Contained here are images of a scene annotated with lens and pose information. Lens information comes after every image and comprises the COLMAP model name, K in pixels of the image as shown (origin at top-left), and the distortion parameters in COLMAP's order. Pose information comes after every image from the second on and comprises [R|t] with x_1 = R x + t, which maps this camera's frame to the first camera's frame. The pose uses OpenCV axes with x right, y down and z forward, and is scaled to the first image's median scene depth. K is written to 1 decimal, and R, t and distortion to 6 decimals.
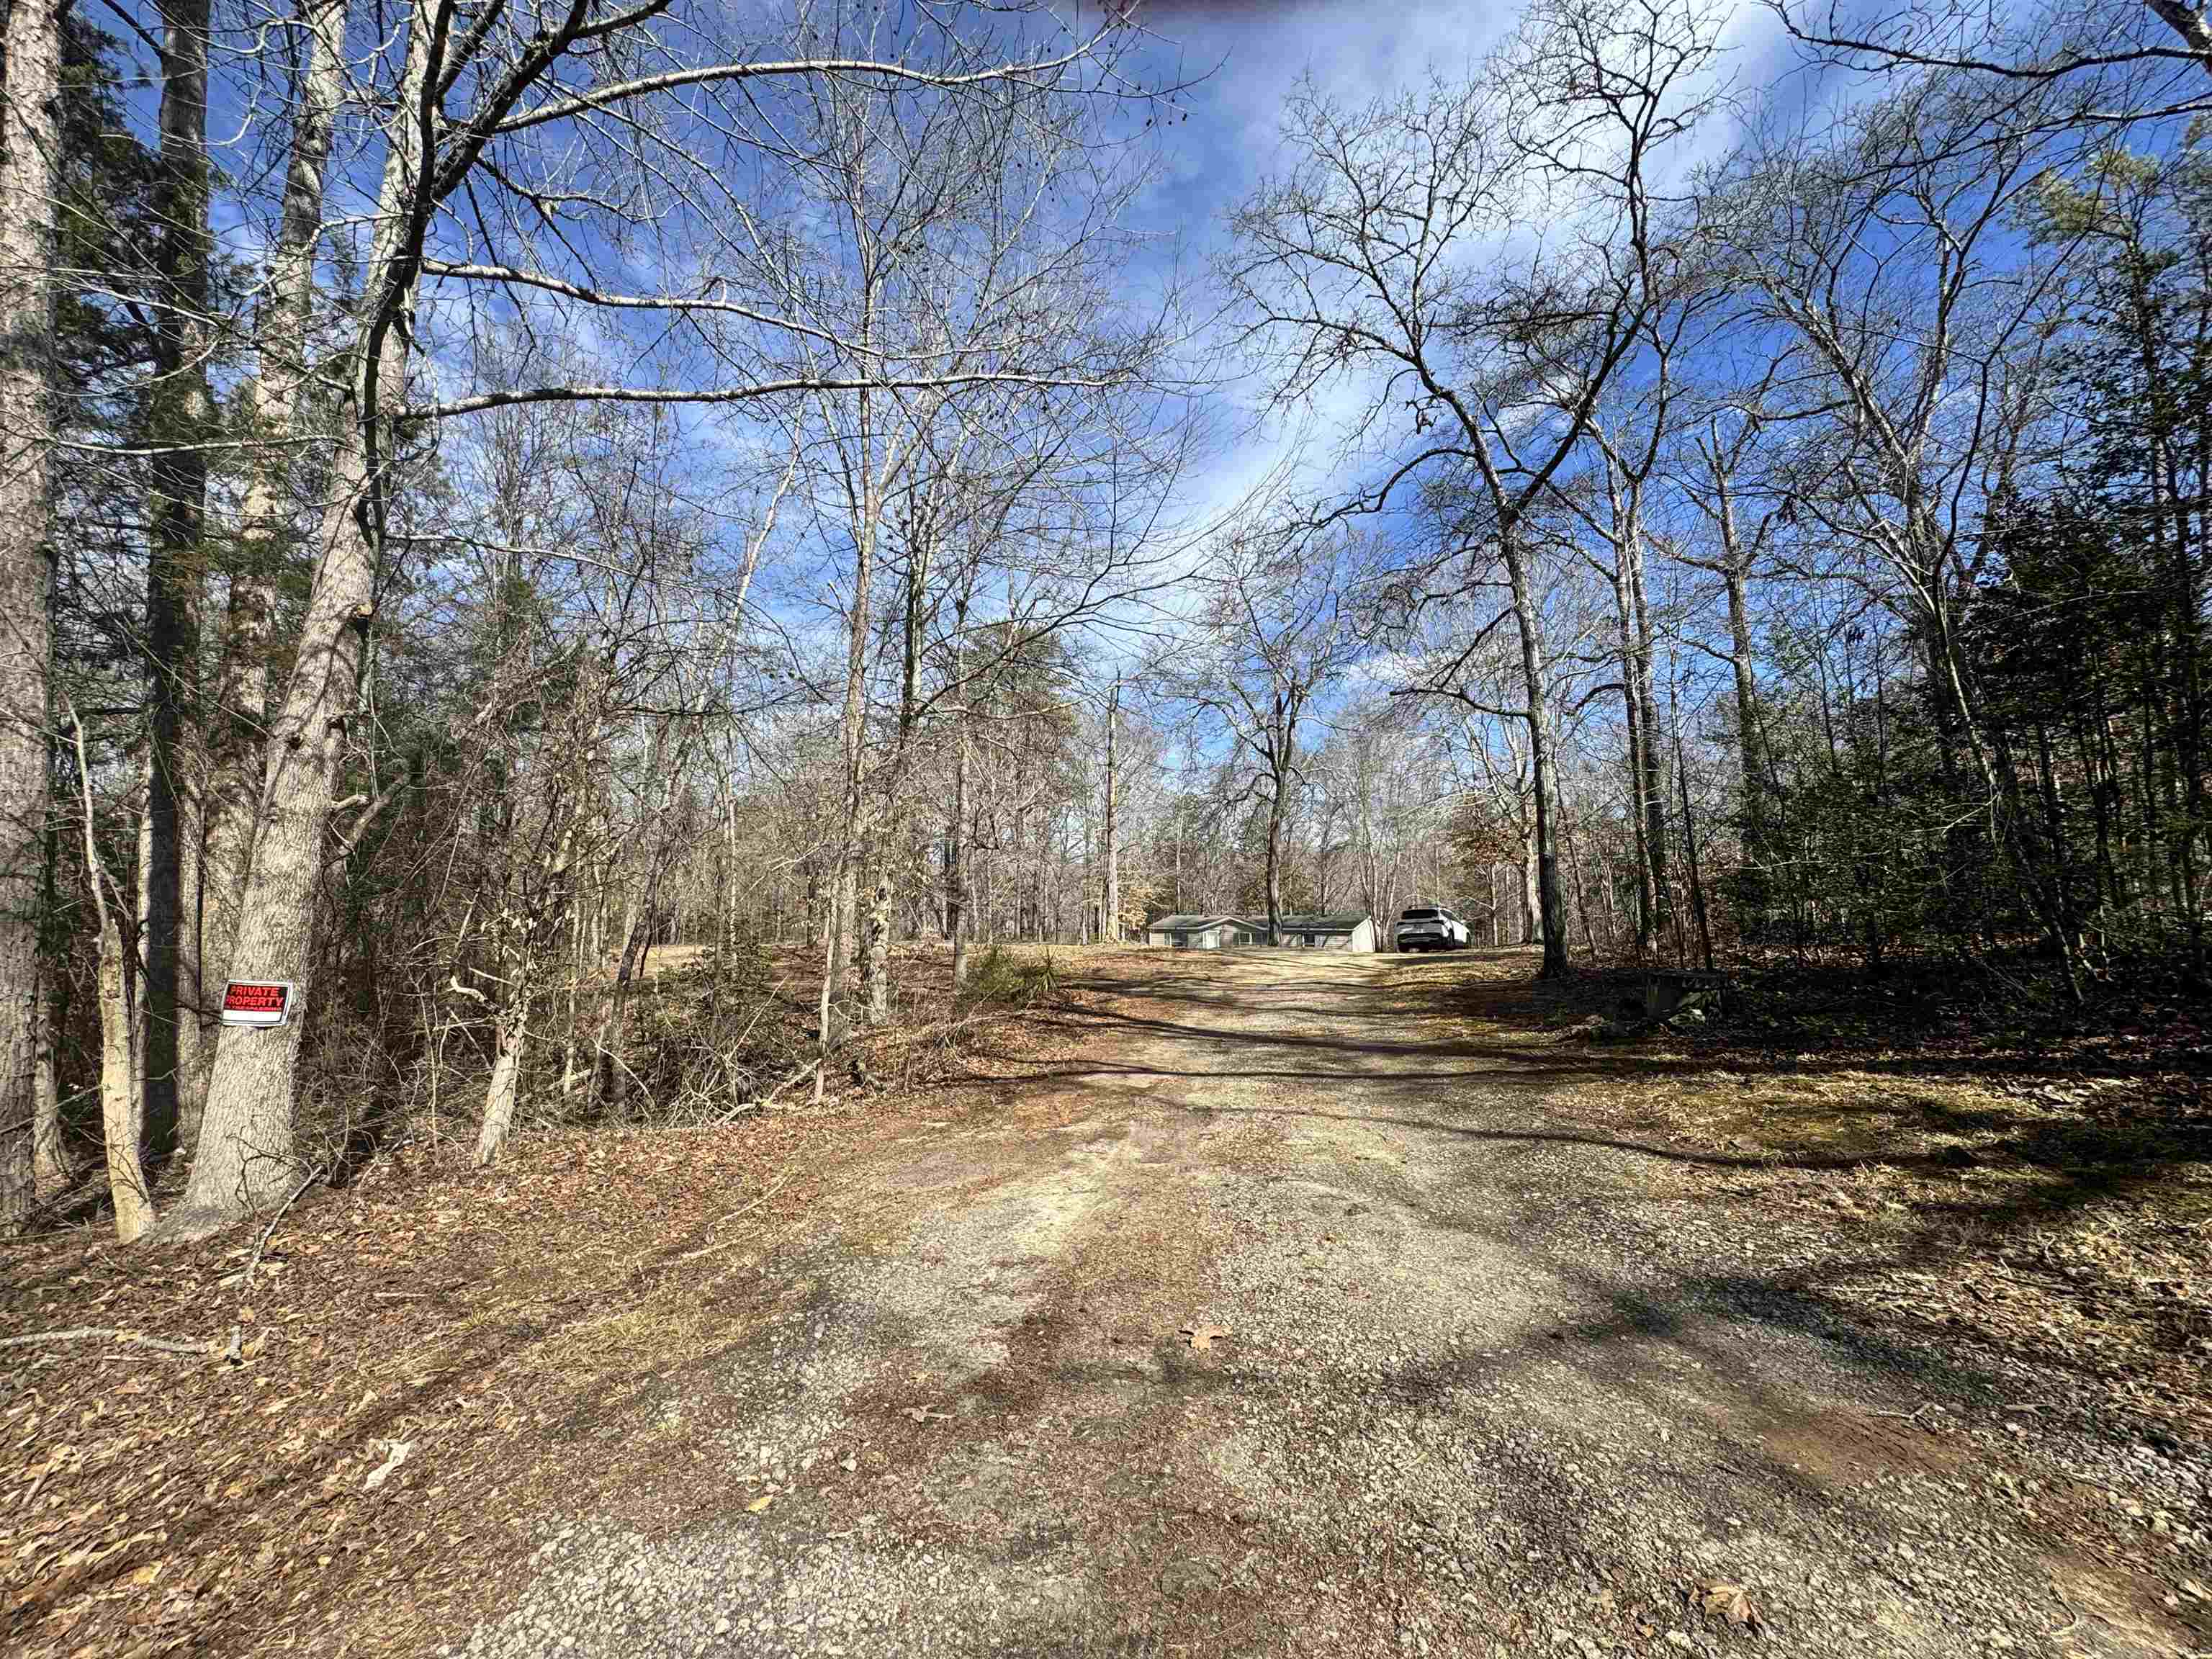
lens RADIAL K [[874.1, 0, 1106.2], [0, 874.1, 834.9], [0, 0, 1]] dist [-0.000861, 0.000200]
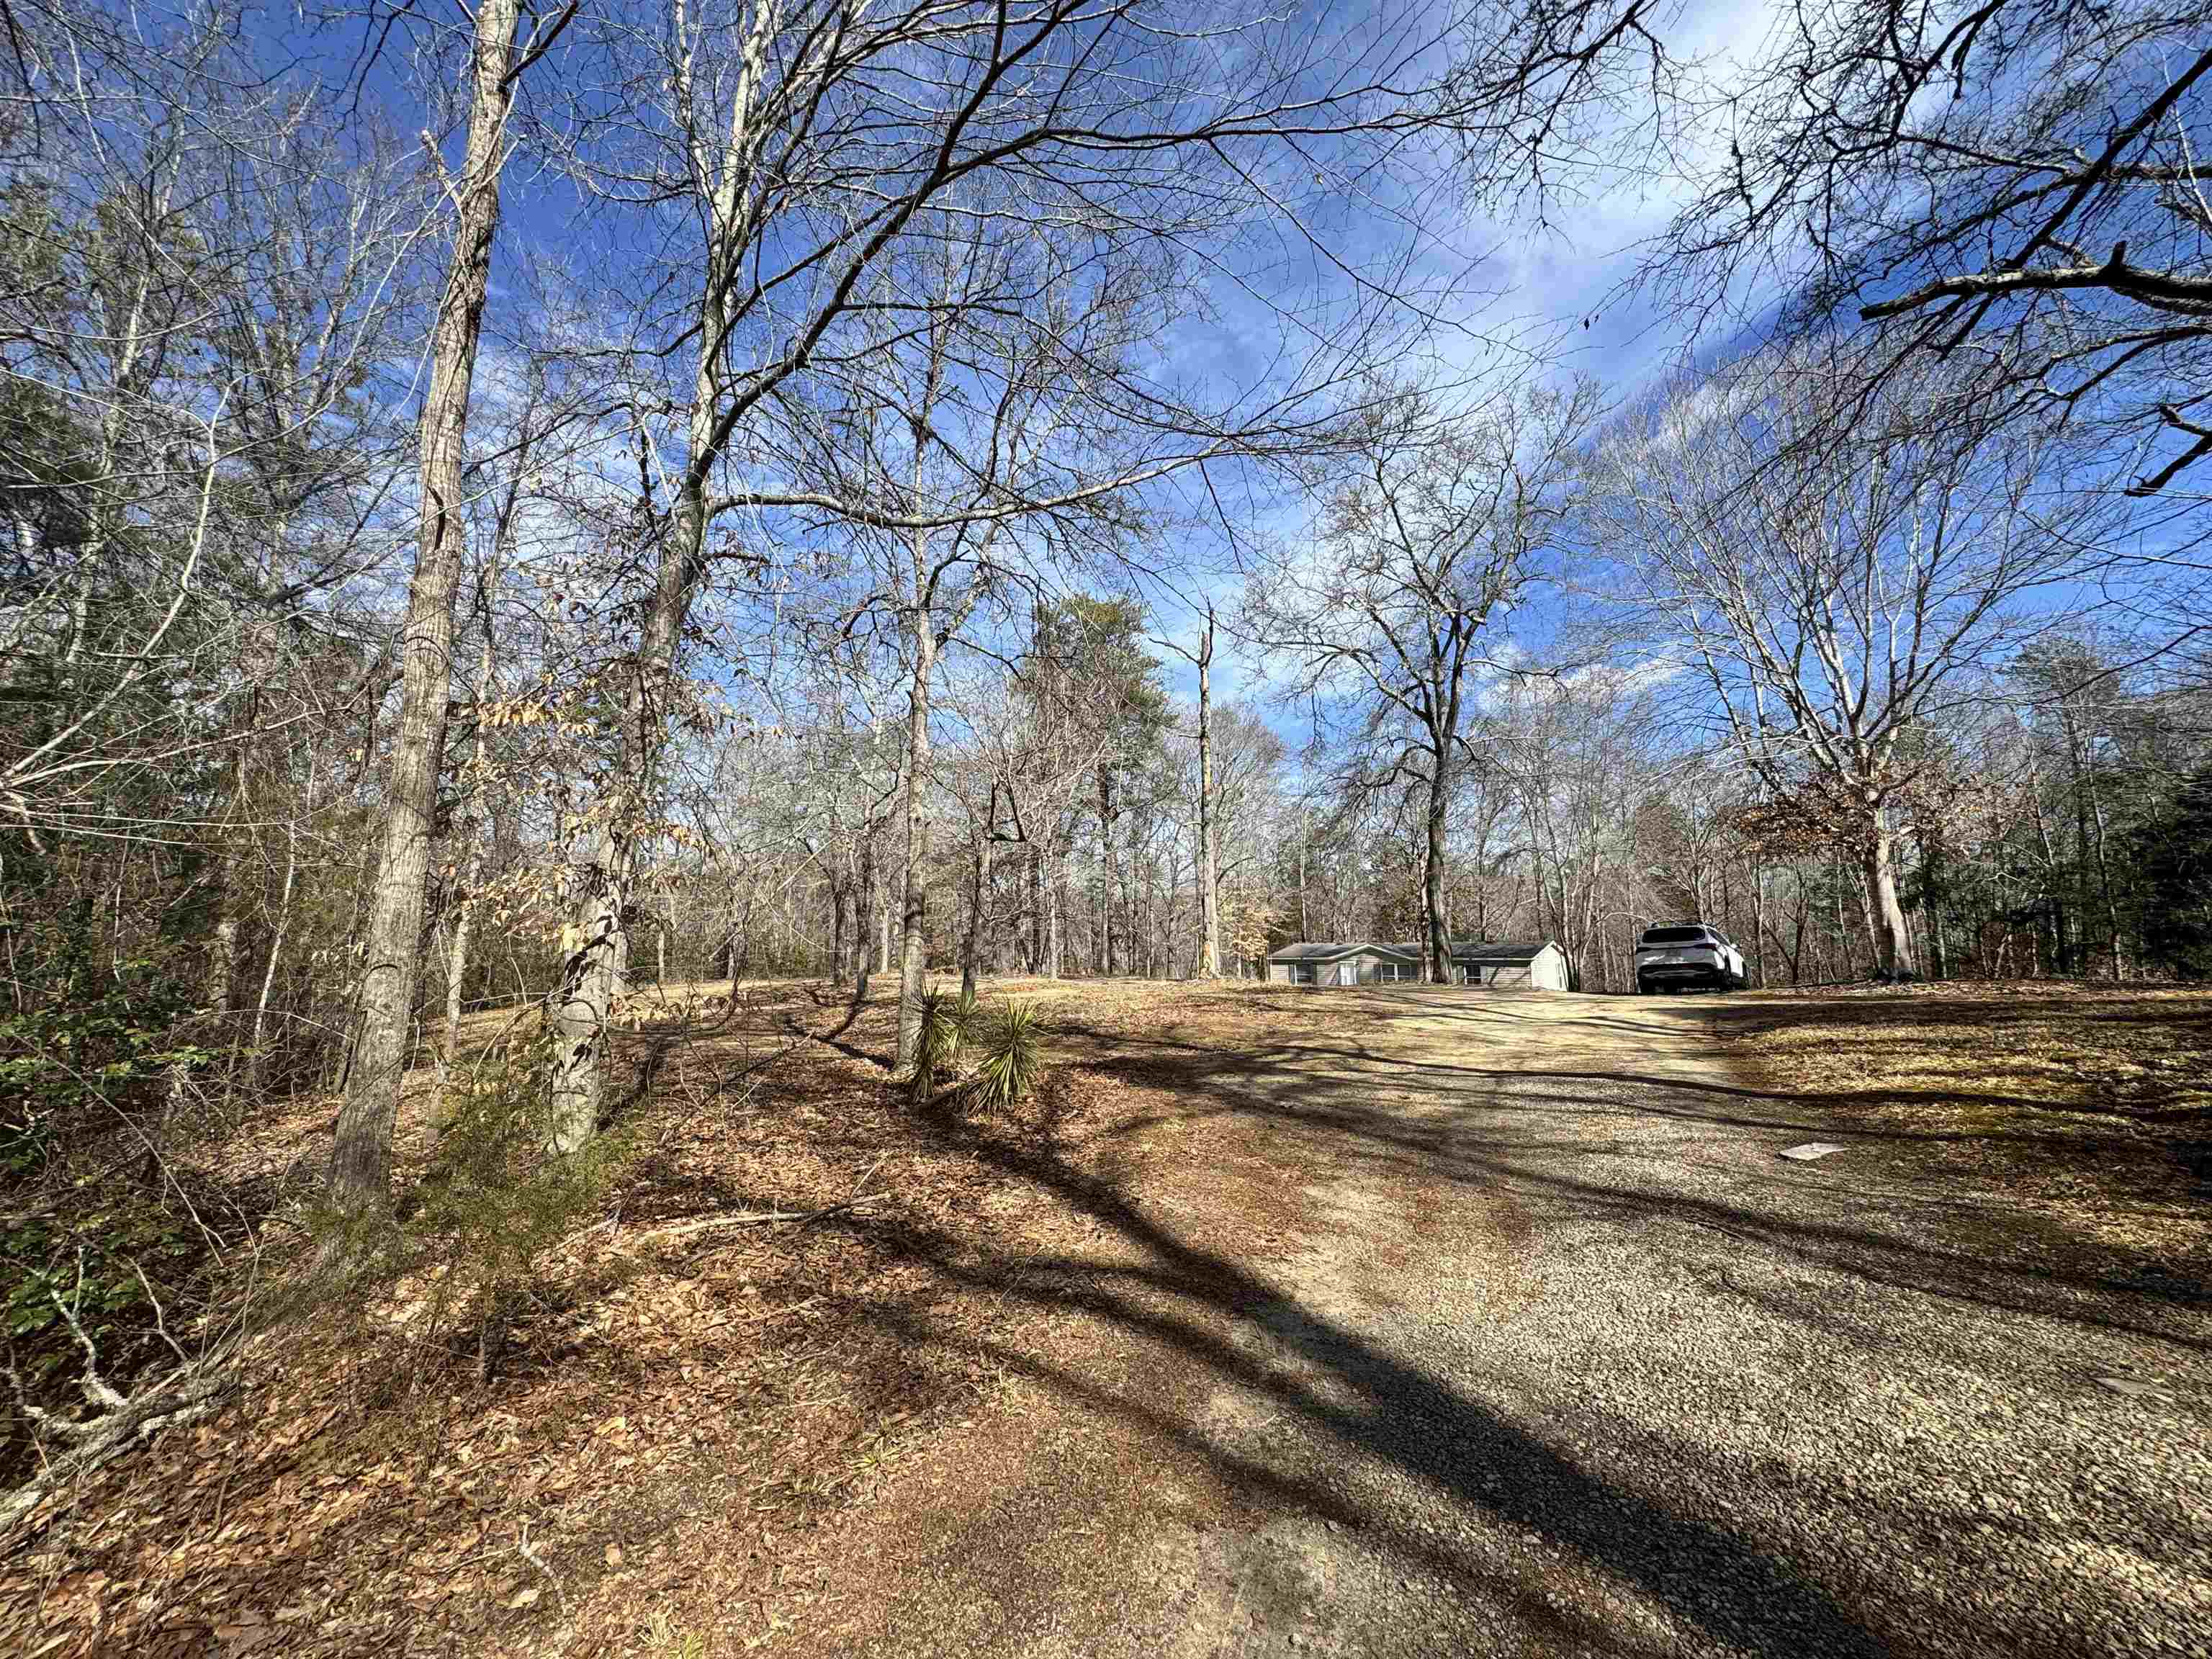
lens RADIAL K [[874.1, 0, 1106.2], [0, 874.1, 834.9], [0, 0, 1]] dist [-0.000861, 0.000200]
pose [[0.990114, -0.024665, -0.138078, 0.019951], [0.019787, 0.999134, -0.036593, 0.024176], [0.138861, 0.033500, 0.989745, 0.222713]]
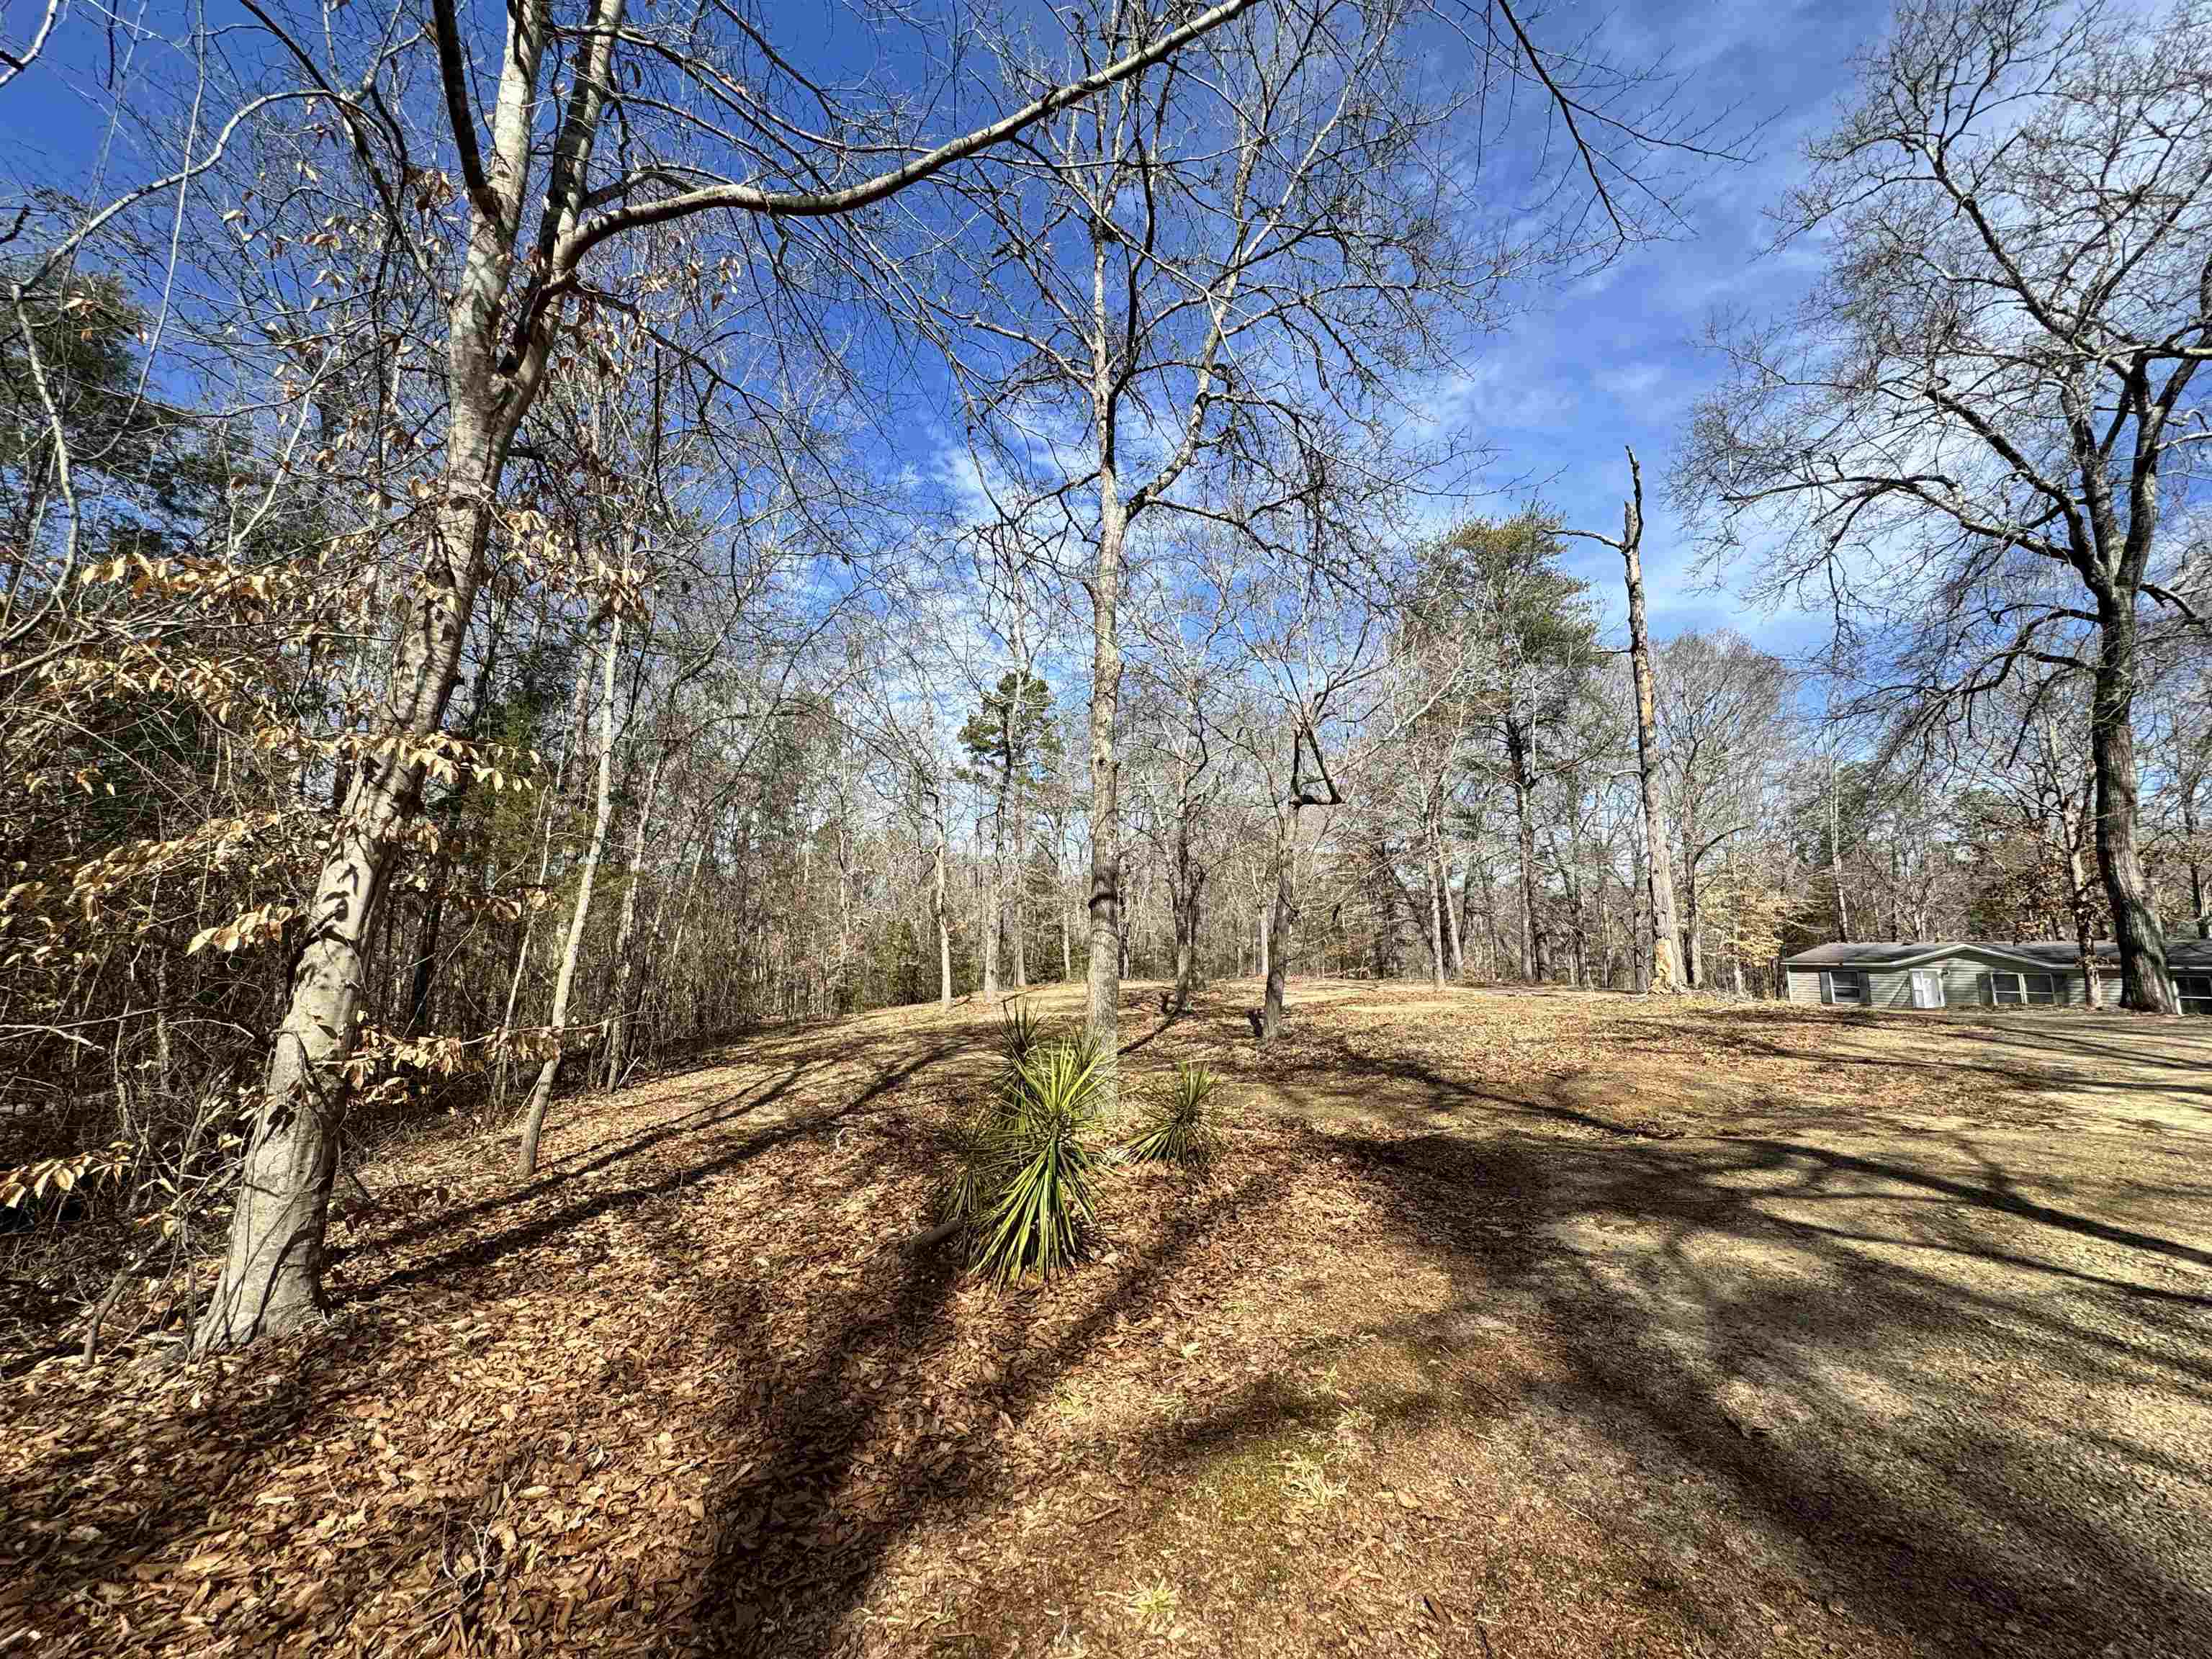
lens RADIAL K [[874.1, 0, 1106.2], [0, 874.1, 834.9], [0, 0, 1]] dist [-0.000861, 0.000200]
pose [[0.813909, -0.080647, -0.575368, 0.032818], [0.058648, 0.996665, -0.056735, 0.035283], [0.578025, 0.012433, 0.815925, 0.337353]]
